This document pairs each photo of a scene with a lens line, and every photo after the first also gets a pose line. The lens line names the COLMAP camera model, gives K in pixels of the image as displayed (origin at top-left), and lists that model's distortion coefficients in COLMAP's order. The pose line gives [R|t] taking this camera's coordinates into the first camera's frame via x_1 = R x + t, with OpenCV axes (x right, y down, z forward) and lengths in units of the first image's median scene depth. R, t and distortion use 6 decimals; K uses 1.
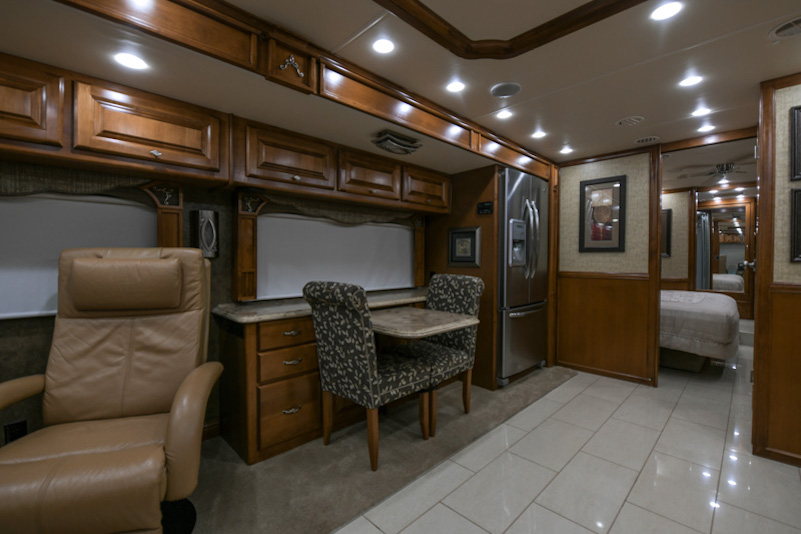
lens RADIAL K [[350.6, 0, 404.3], [0, 350.6, 265.5], [0, 0, 1]] dist [-0.004221, -0.004958]
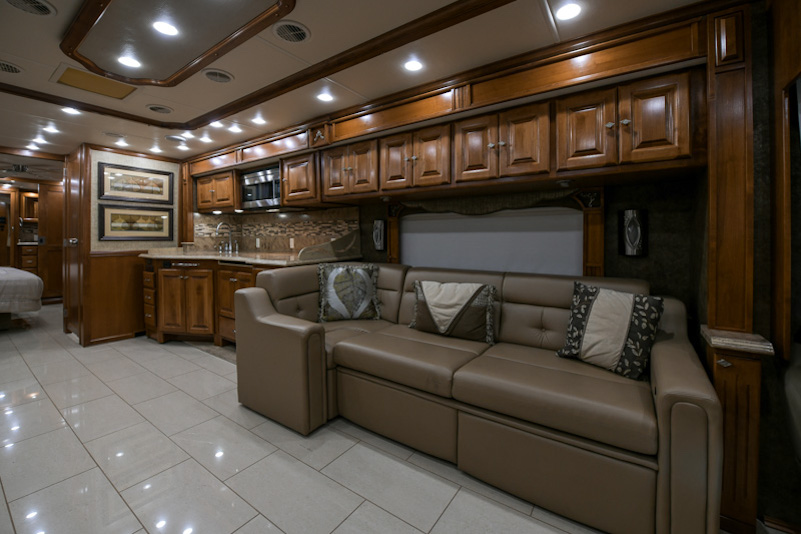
lens RADIAL K [[332.2, 0, 403.6], [0, 332.2, 240.4], [0, 0, 1]] dist [-0.001319, -0.000295]
pose [[-0.171422, -0.004582, 0.985187, -0.657616], [0.014754, 0.999865, 0.007218, 0.000875], [-0.985087, 0.015772, -0.171331, -0.239114]]
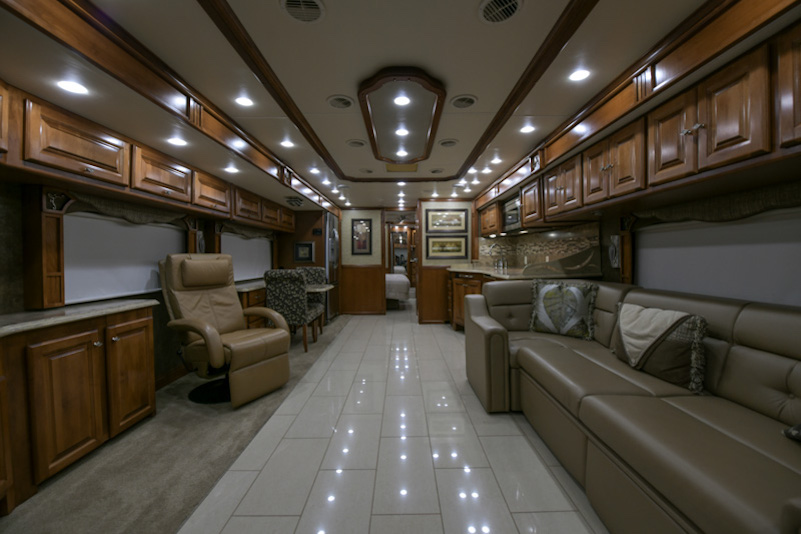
lens RADIAL K [[322.8, 0, 403.5], [0, 322.8, 265.4], [0, 0, 1]] dist [-0.001715, -0.000413]
pose [[0.704112, -0.021821, 0.709754, -0.690814], [0.019675, 0.999743, 0.011218, 0.007536], [-0.709816, 0.006066, 0.704361, -0.569125]]
